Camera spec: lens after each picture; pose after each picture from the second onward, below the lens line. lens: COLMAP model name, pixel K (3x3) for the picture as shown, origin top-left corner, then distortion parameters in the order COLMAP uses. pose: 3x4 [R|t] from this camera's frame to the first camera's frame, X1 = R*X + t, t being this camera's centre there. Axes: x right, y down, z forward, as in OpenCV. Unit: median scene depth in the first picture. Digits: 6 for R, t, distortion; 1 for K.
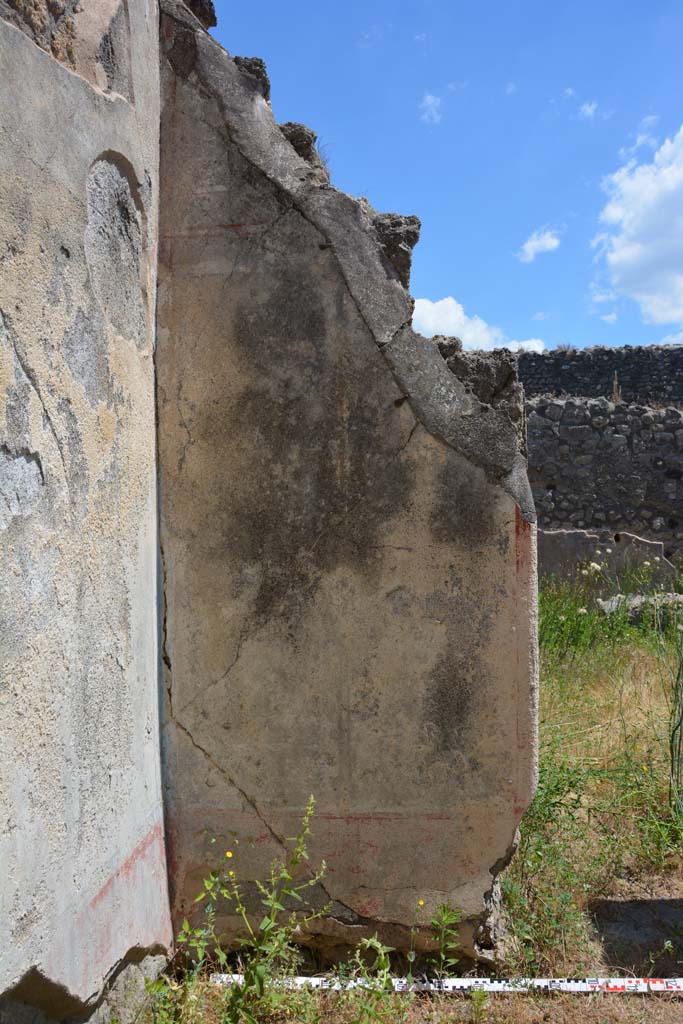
lens RADIAL K [[795.2, 0, 340.9], [0, 795.2, 515.2], [0, 0, 1]] dist [-0.163625, 0.117466]
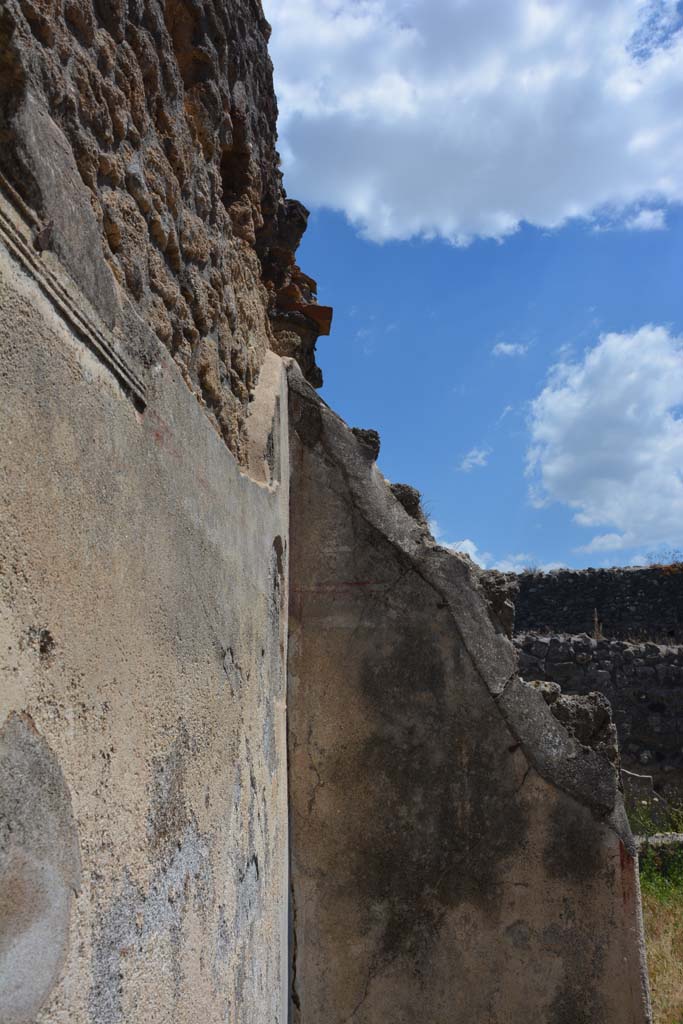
lens RADIAL K [[795.2, 0, 337.8], [0, 795.2, 513.7], [0, 0, 1]] dist [-0.163625, 0.117466]
pose [[0.997939, 0.012890, 0.062856, -0.241705], [0.003100, 0.968782, -0.247894, -0.188833], [-0.064089, 0.247578, 0.966746, -0.122461]]
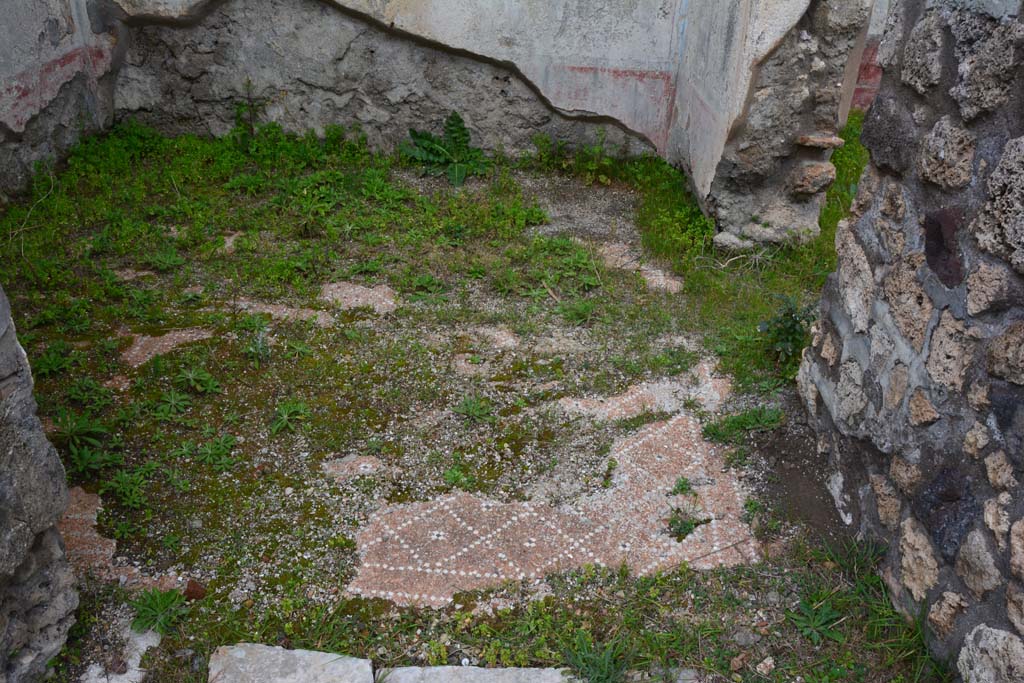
lens RADIAL K [[795.2, 0, 510.9], [0, 795.2, 348.6], [0, 0, 1]] dist [-0.163625, 0.117466]
pose [[0.070445, 0.556879, -0.827601, 1.486116], [-0.041414, 0.830580, 0.555358, -0.030938], [0.996656, -0.004848, 0.081572, 0.512998]]
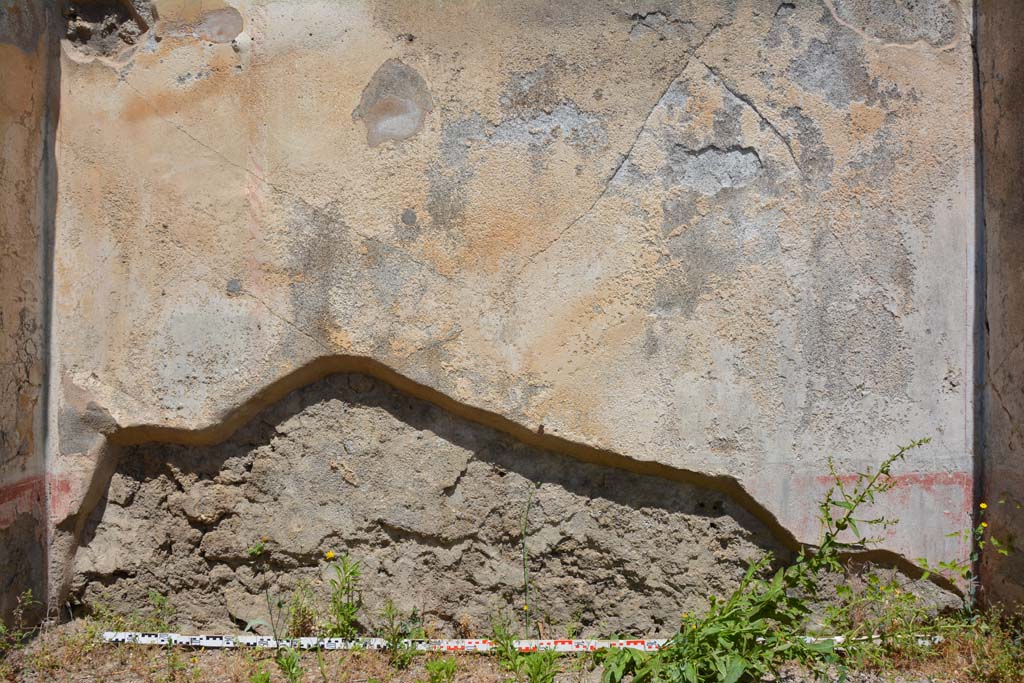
lens RADIAL K [[786.7, 0, 509.5], [0, 786.7, 355.9], [0, 0, 1]] dist [-0.160497, 0.100829]
pose [[0.099437, 0.039017, -0.994279, 0.746330], [0.009790, 0.999144, 0.040187, 0.183040], [0.994996, -0.013731, 0.098970, 0.253230]]
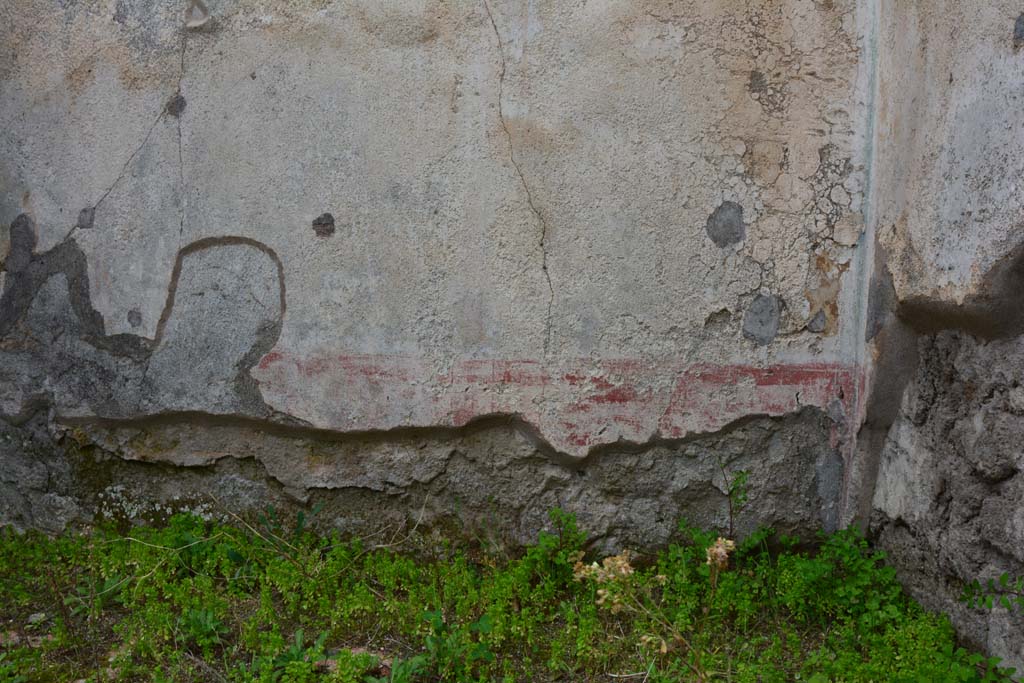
lens RADIAL K [[795.2, 0, 510.5], [0, 795.2, 346.9], [0, 0, 1]] dist [-0.163625, 0.117466]
pose [[-0.997446, 0.001569, -0.071409, 0.044661], [-0.002550, 0.998338, 0.057567, 0.323549], [0.071381, 0.057602, -0.995784, 0.499749]]
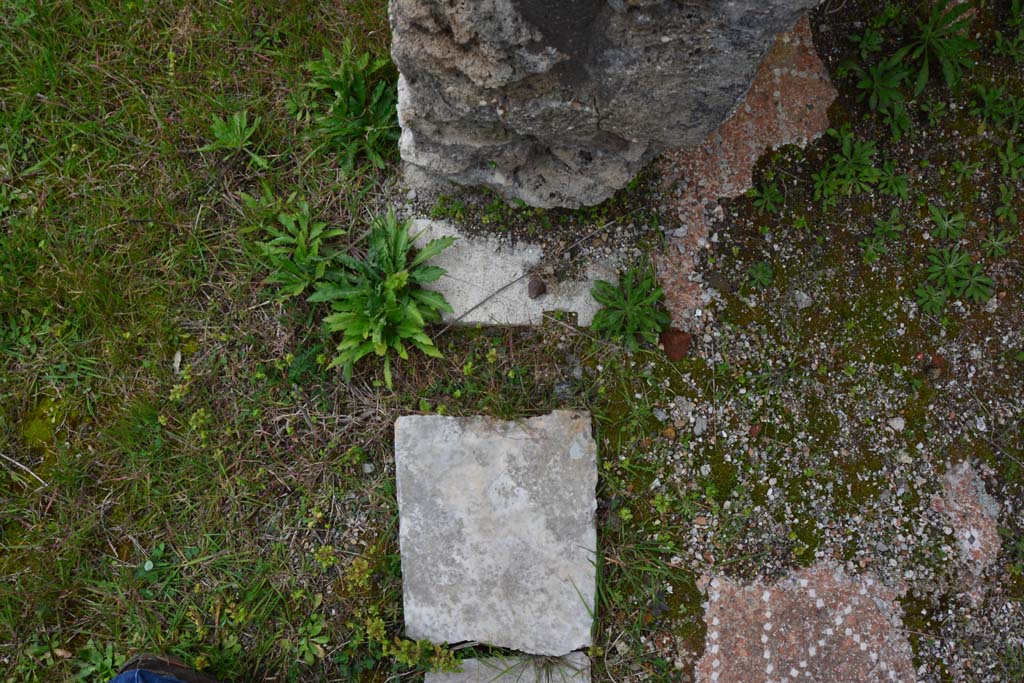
lens RADIAL K [[795.2, 0, 509.4], [0, 795.2, 344.8], [0, 0, 1]] dist [-0.163625, 0.117466]
pose [[-0.989736, 0.105616, -0.096275, 1.124507], [-0.075416, 0.186241, 0.979605, 0.106291], [0.121392, 0.976811, -0.176364, 0.338129]]
